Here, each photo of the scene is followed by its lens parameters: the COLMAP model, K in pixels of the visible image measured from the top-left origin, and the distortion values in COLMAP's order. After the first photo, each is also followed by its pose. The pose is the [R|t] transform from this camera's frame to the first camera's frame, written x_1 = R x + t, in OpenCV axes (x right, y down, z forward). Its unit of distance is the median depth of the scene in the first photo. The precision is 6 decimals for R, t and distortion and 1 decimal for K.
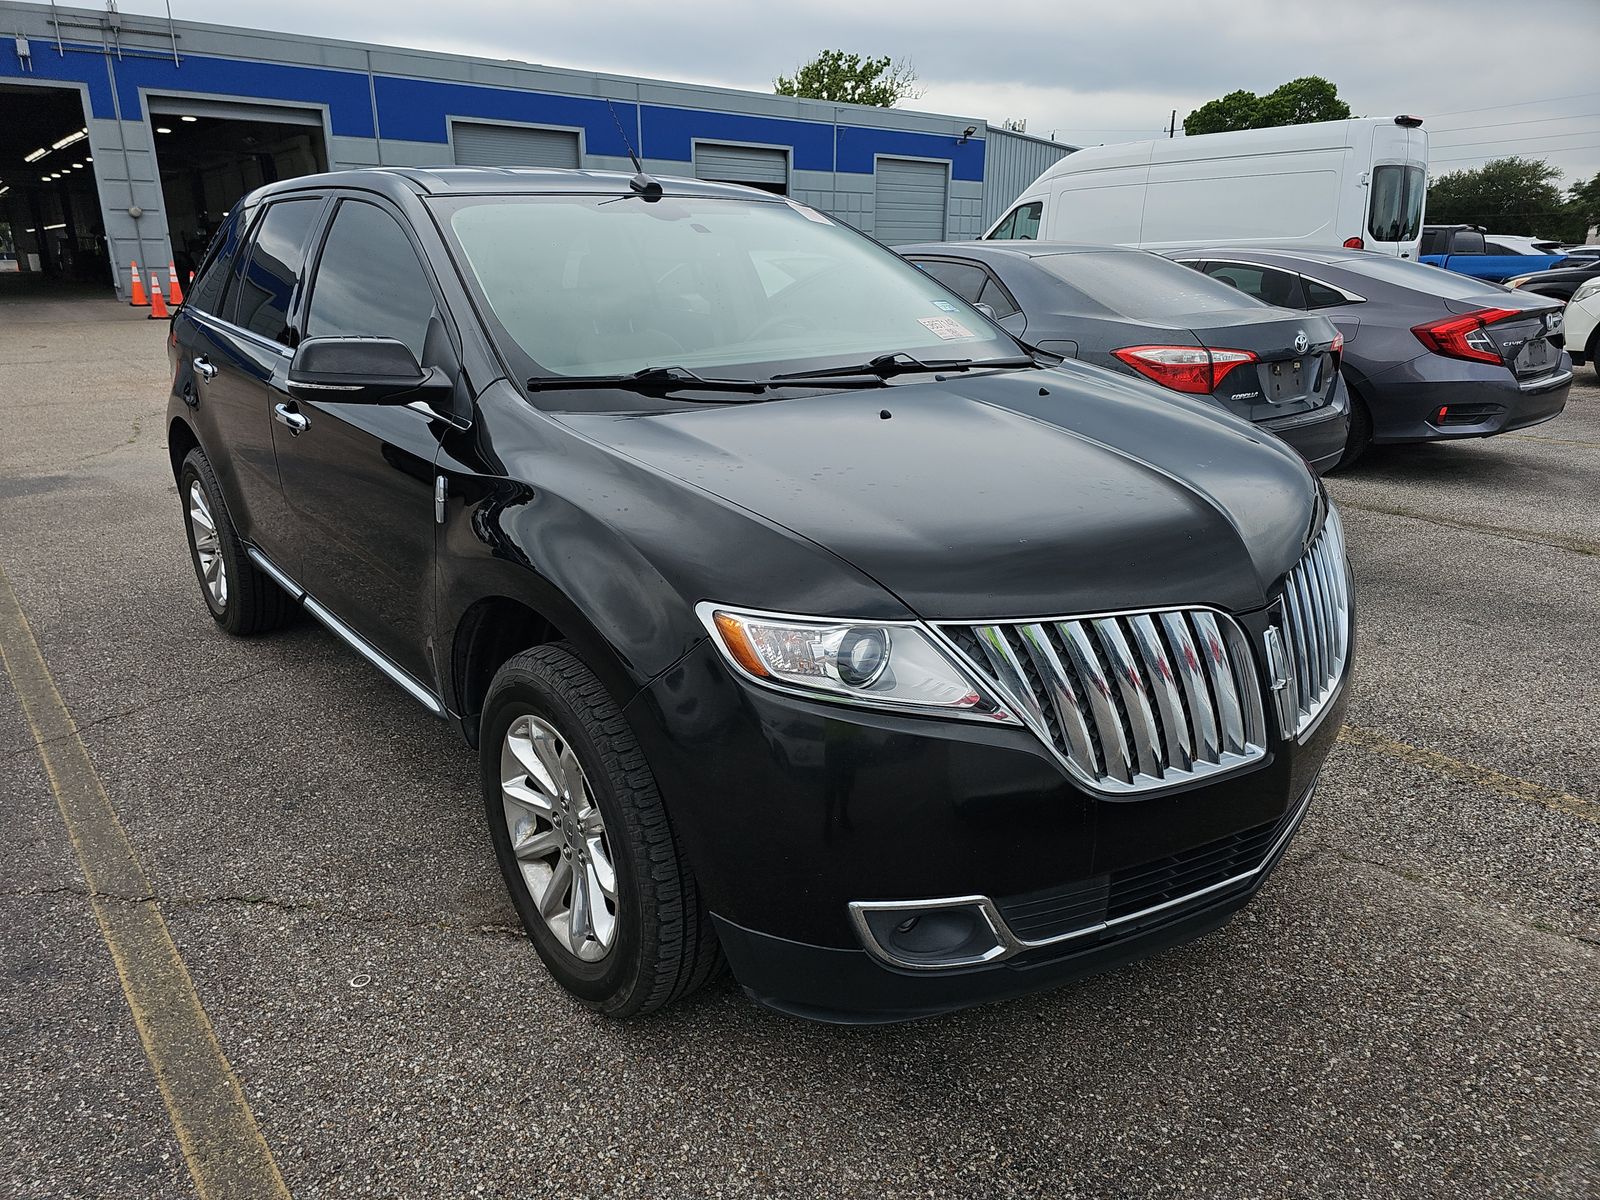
lens RADIAL K [[1069.1, 0, 800.5], [0, 1069.1, 601.4], [0, 0, 1]] dist [0.040091, -0.036330]
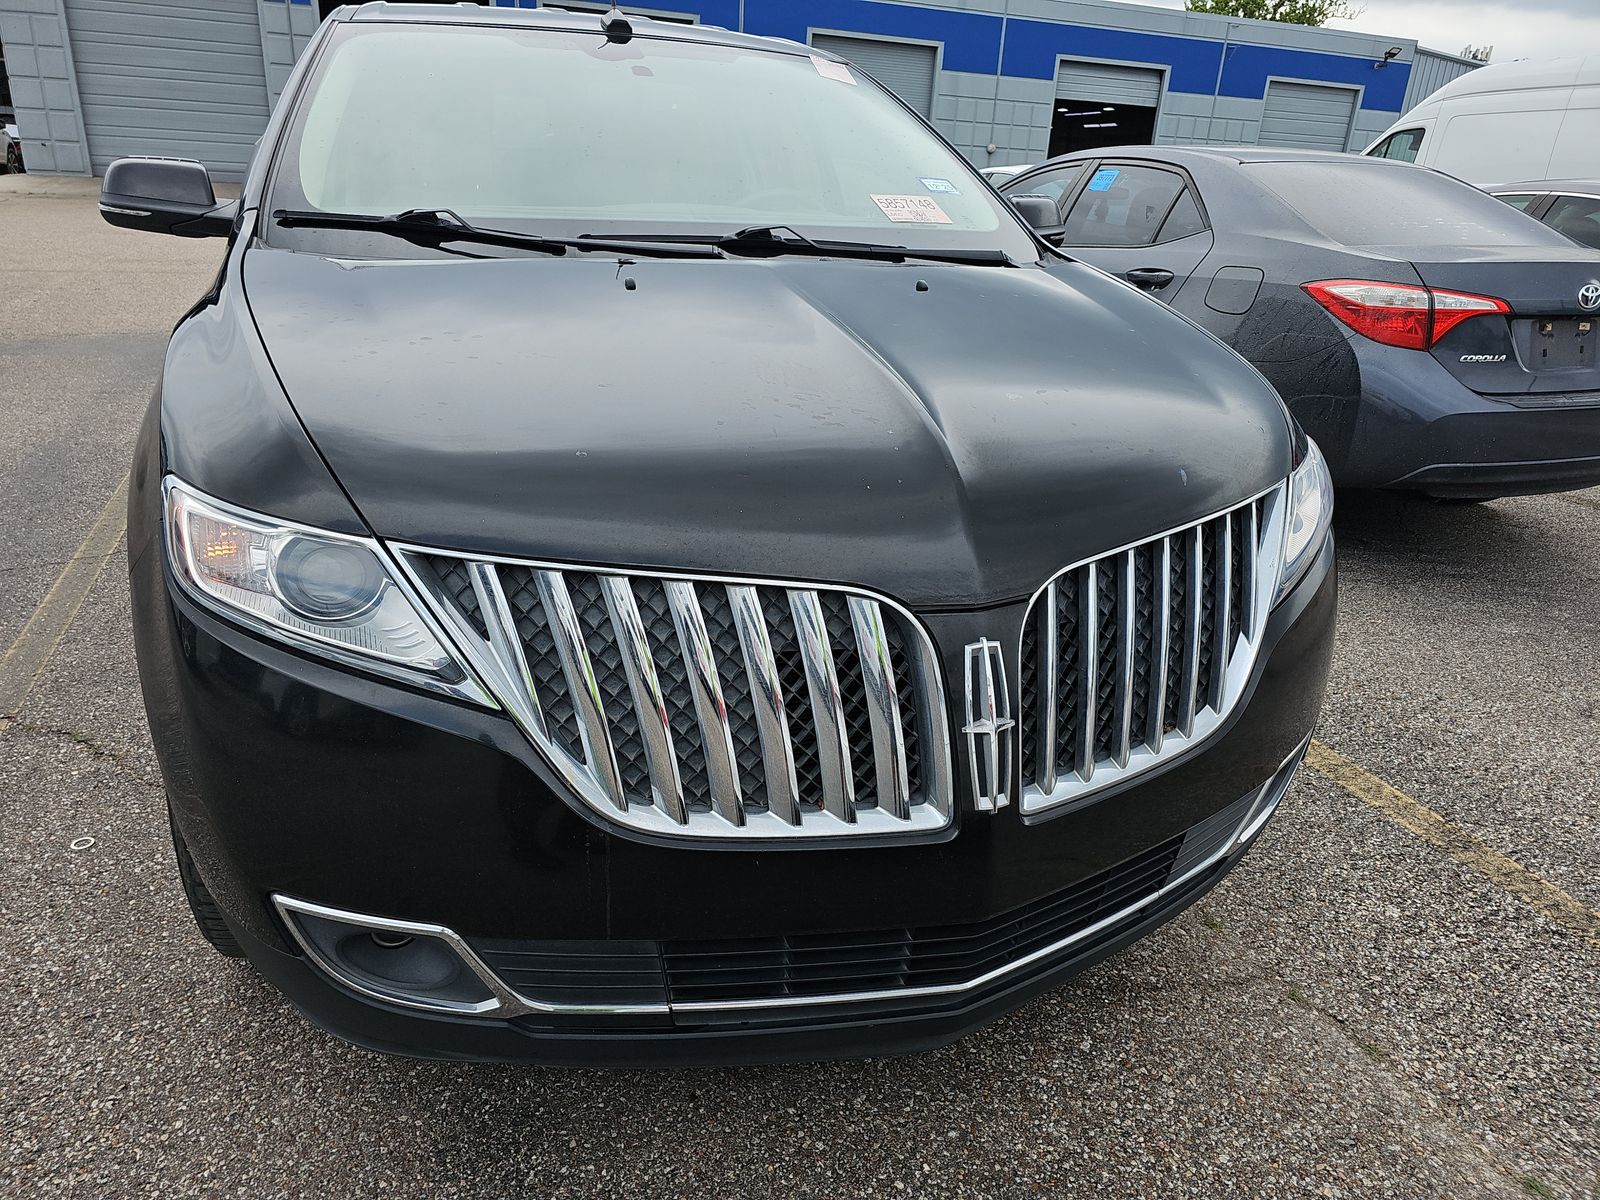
lens RADIAL K [[1069.1, 0, 807.7], [0, 1069.1, 587.3], [0, 0, 1]] dist [0.040091, -0.036330]
pose [[0.942845, 0.161984, -0.291213, 0.221751], [-0.148644, 0.986583, 0.067518, -0.015606], [0.298243, -0.020372, 0.954273, 0.145468]]
